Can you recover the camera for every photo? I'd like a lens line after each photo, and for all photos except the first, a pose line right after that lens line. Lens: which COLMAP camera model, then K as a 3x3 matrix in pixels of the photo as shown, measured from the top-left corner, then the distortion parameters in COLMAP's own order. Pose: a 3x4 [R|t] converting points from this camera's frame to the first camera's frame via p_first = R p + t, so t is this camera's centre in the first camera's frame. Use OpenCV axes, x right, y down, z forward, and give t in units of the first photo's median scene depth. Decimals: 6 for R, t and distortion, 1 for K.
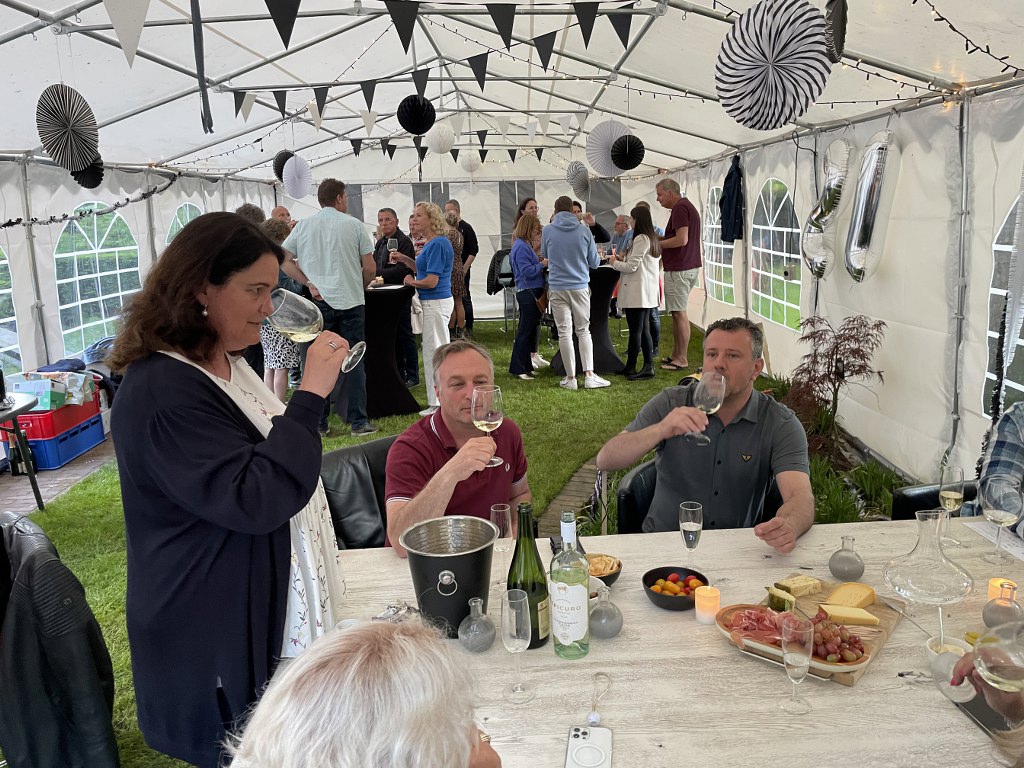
lens RADIAL K [[774.3, 0, 512.0], [0, 774.3, 384.0], [0, 0, 1]] dist [0.070596, -0.093214]
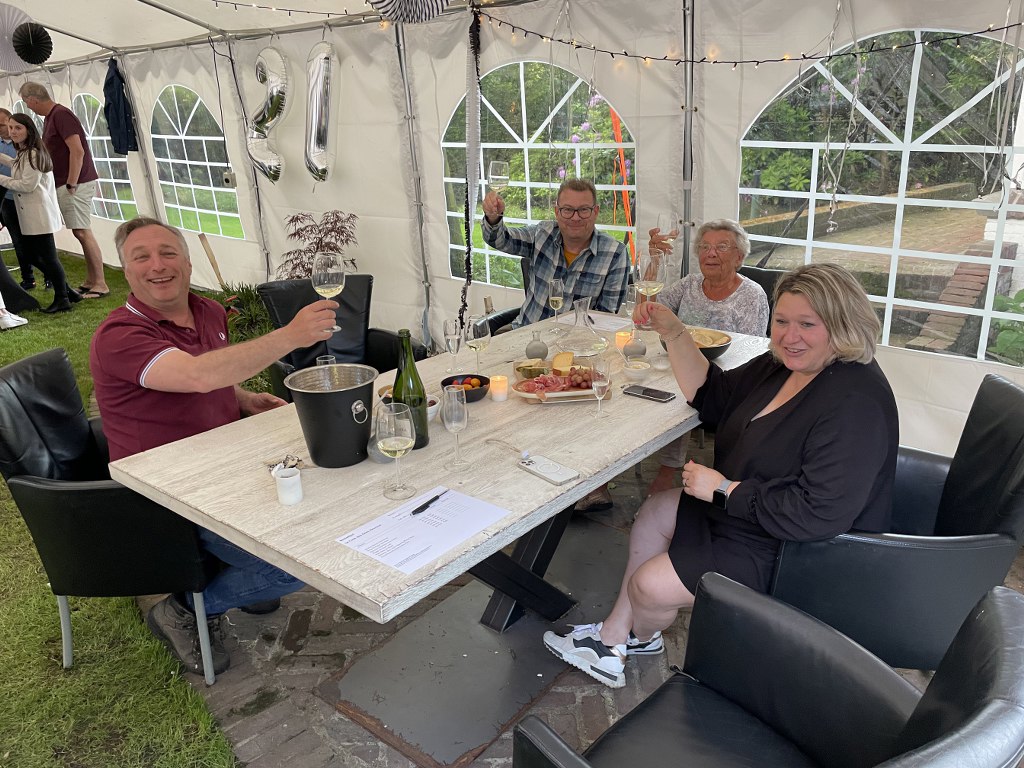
lens RADIAL K [[774.3, 0, 512.0], [0, 774.3, 384.0], [0, 0, 1]] dist [0.070596, -0.093214]
pose [[0.671414, -0.203563, 0.712577, -0.268662], [0.143376, 0.979049, 0.144593, 0.037124], [-0.727081, 0.005084, 0.686533, 0.035218]]
